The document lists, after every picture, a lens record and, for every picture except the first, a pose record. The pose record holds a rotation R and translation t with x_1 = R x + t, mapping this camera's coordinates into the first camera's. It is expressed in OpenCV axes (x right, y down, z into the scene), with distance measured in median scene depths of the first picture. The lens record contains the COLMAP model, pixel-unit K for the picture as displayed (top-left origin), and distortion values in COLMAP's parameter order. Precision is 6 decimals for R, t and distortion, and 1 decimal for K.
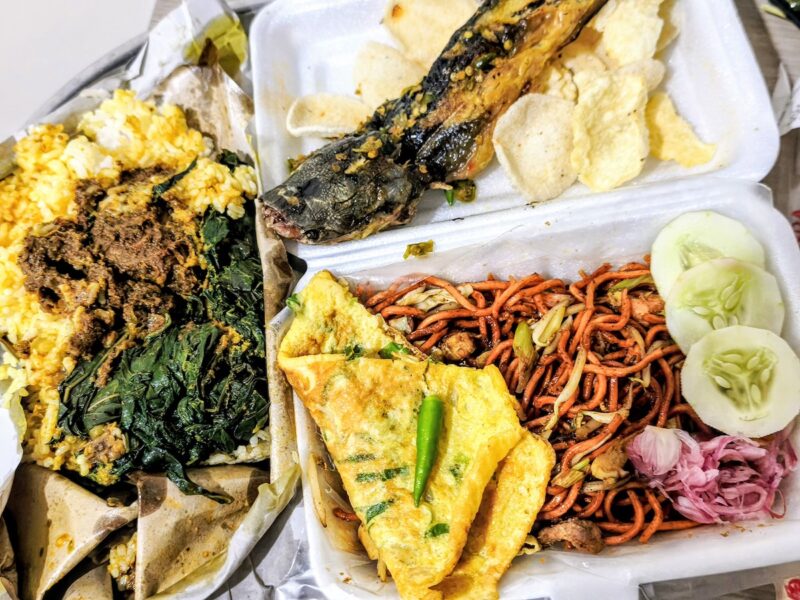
lens RADIAL K [[1010.1, 0, 400.0], [0, 1010.1, 300.0], [0, 0, 1]] dist [0.107767, -0.763832]
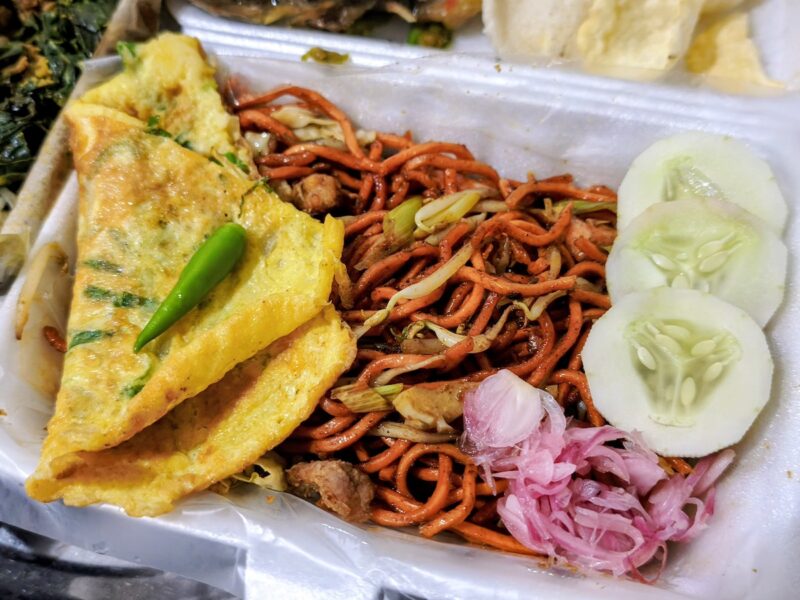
lens RADIAL K [[1010.1, 0, 400.0], [0, 1010.1, 300.0], [0, 0, 1]] dist [0.107767, -0.763832]
pose [[0.918797, 0.373329, -0.128207, 0.238997], [-0.383994, 0.920584, -0.071227, 0.148244], [0.091434, 0.114673, 0.989186, 0.345320]]
